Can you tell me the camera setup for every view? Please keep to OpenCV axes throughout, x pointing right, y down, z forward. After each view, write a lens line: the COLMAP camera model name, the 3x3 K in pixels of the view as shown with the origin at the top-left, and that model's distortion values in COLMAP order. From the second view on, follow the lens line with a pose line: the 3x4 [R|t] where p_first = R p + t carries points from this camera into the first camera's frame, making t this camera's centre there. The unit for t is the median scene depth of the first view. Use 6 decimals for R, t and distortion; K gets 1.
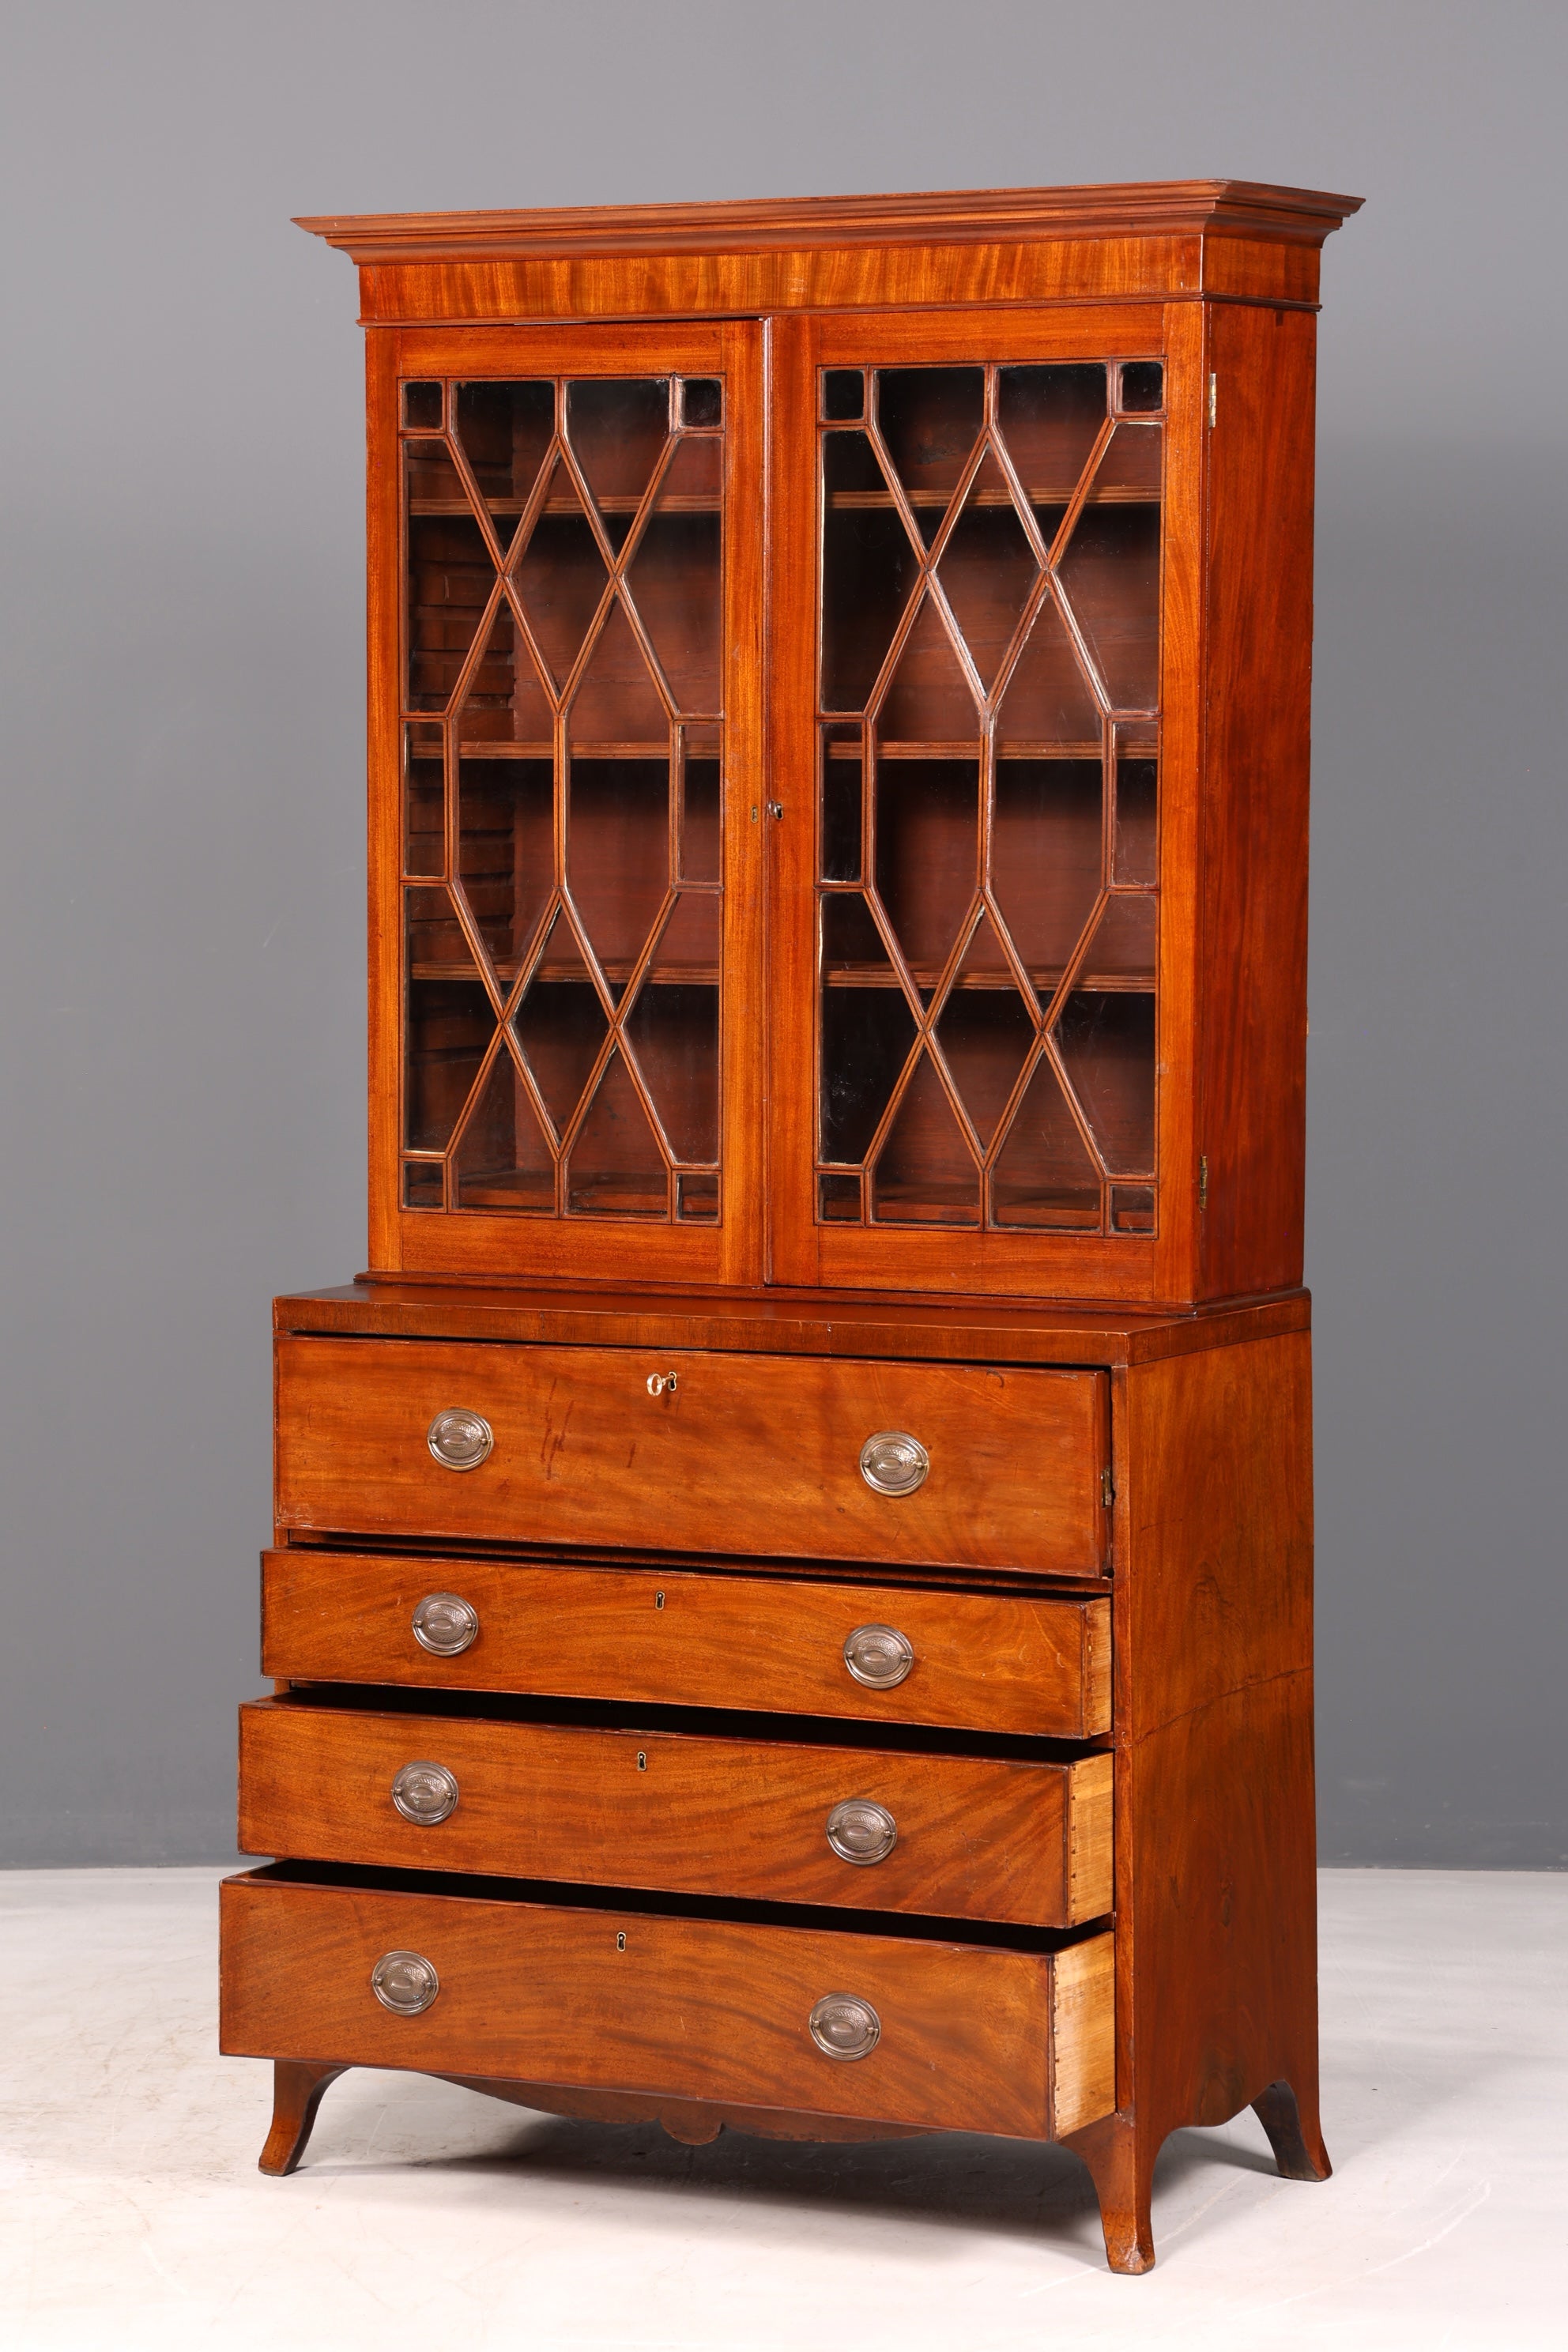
lens RADIAL K [[6698.1, 0, 782.3], [0, 6698.1, 1176.7], [0, 0, 1]] dist [0.676231, 0.203978]
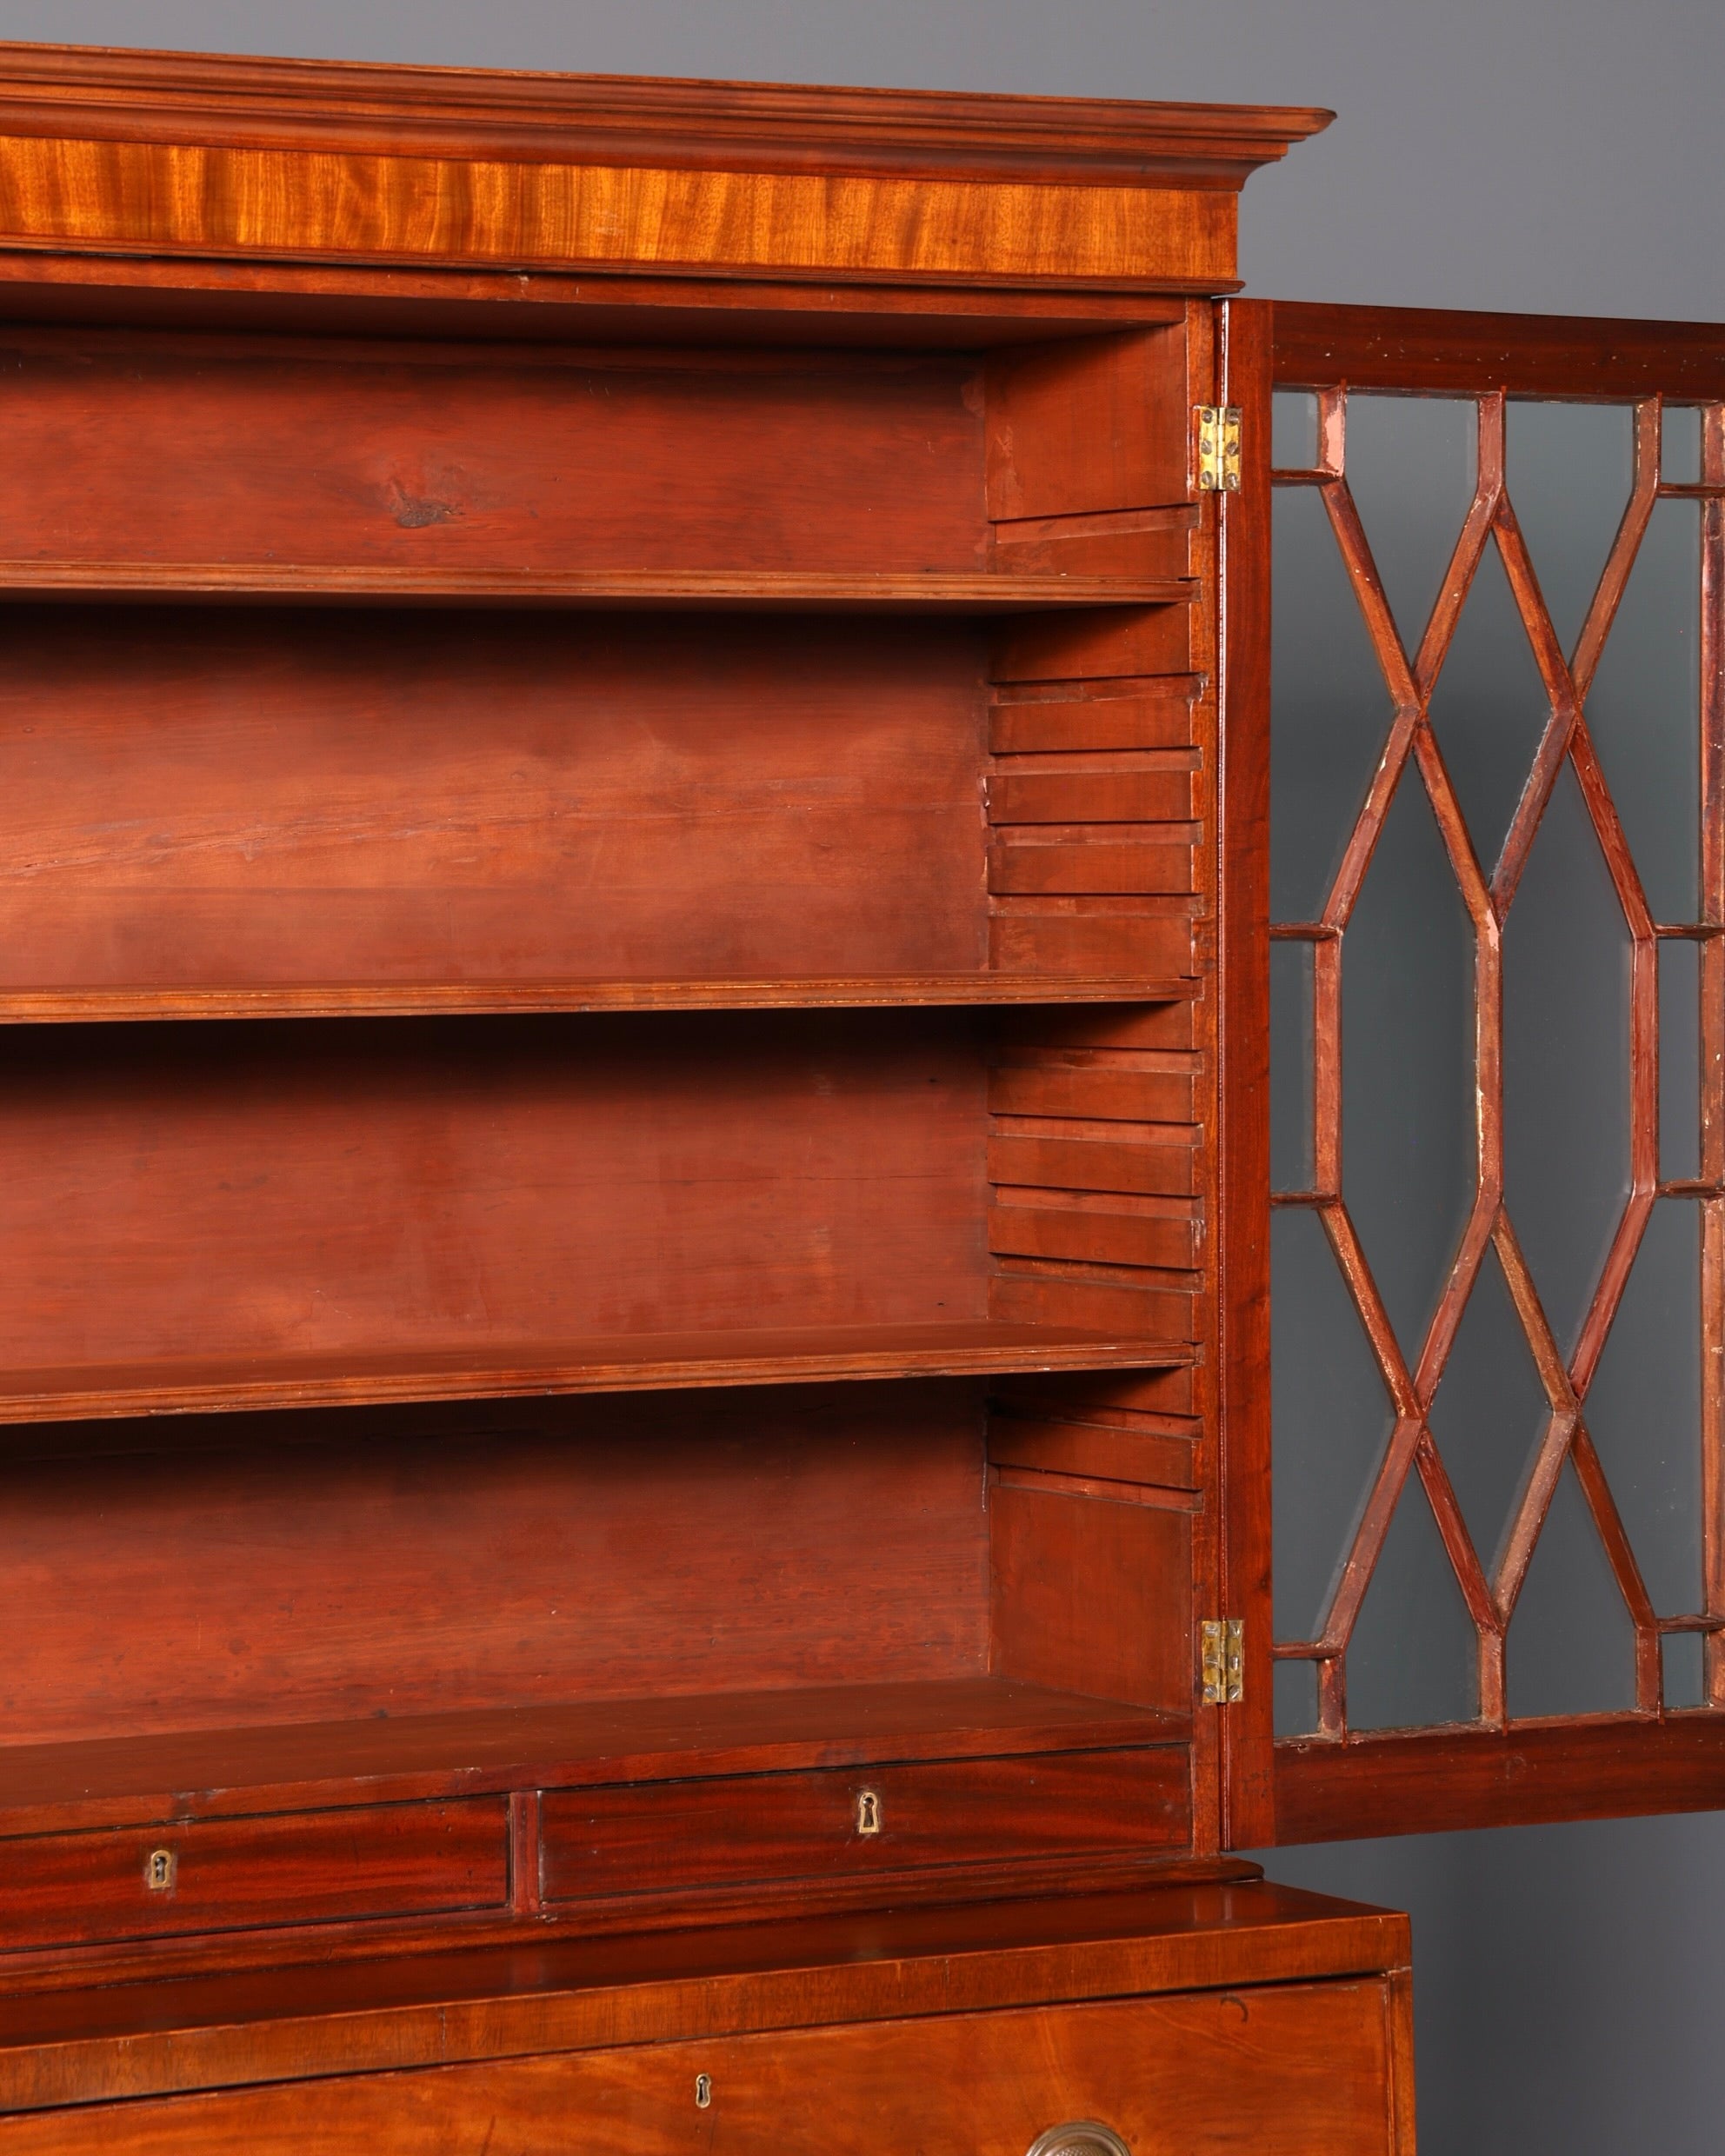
lens RADIAL K [[7373.5, 0, 831.0], [0, 7373.5, 1075.4], [0, 0, 1]] dist [0.717184, -1.350648]
pose [[0.574432, -0.025190, 0.818165, -0.519115], [0.065561, 0.997731, -0.015311, -0.045195], [-0.815923, 0.062435, 0.574780, 0.607904]]
